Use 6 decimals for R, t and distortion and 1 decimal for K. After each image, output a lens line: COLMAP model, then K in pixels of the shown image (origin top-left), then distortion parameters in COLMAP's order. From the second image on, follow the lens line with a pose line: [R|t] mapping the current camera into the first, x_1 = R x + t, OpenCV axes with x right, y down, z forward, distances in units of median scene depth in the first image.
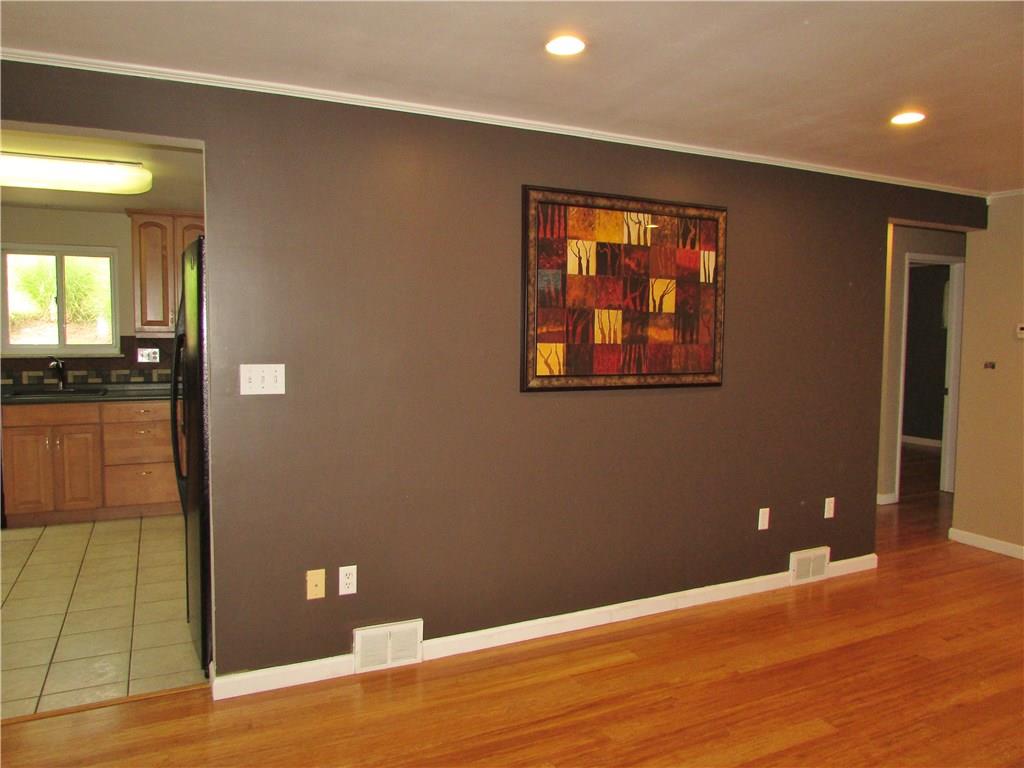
lens RADIAL K [[718.5, 0, 513.5], [0, 718.5, 384.2], [0, 0, 1]] dist [-0.046718, 0.027851]
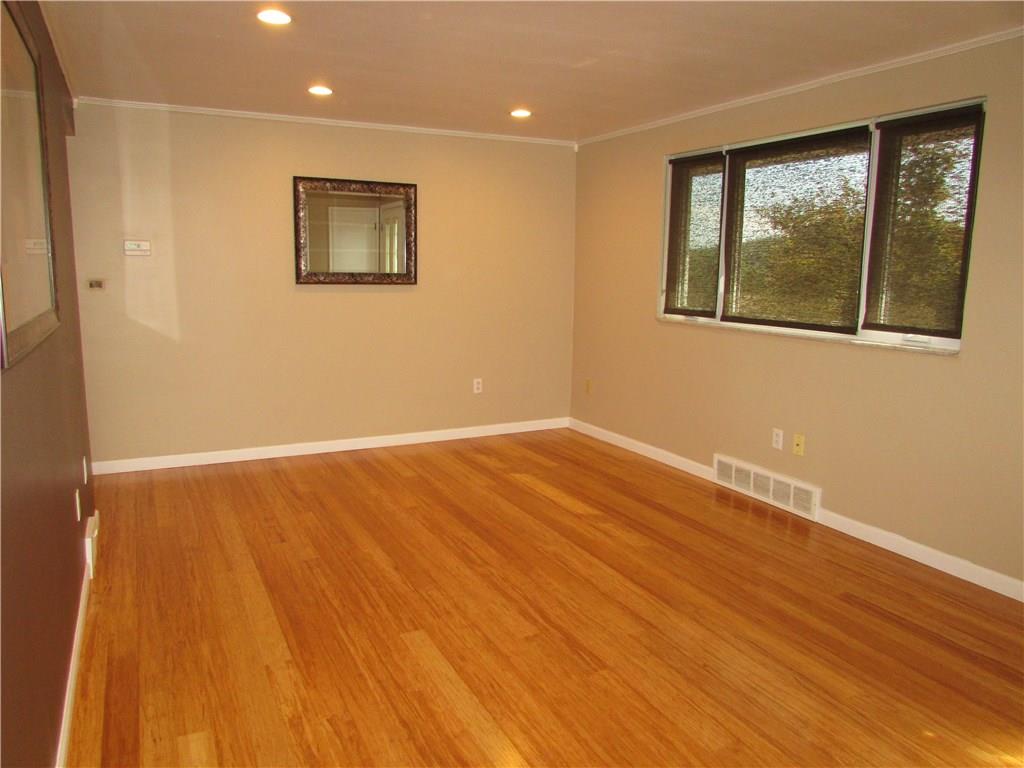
lens RADIAL K [[718.5, 0, 495.5], [0, 718.5, 376.3], [0, 0, 1]] dist [-0.046718, 0.027851]
pose [[-0.009216, -0.160696, 0.986961, -0.427573], [0.061060, 0.985071, 0.160958, -0.037826], [-0.998092, 0.061748, 0.000733, 0.699124]]
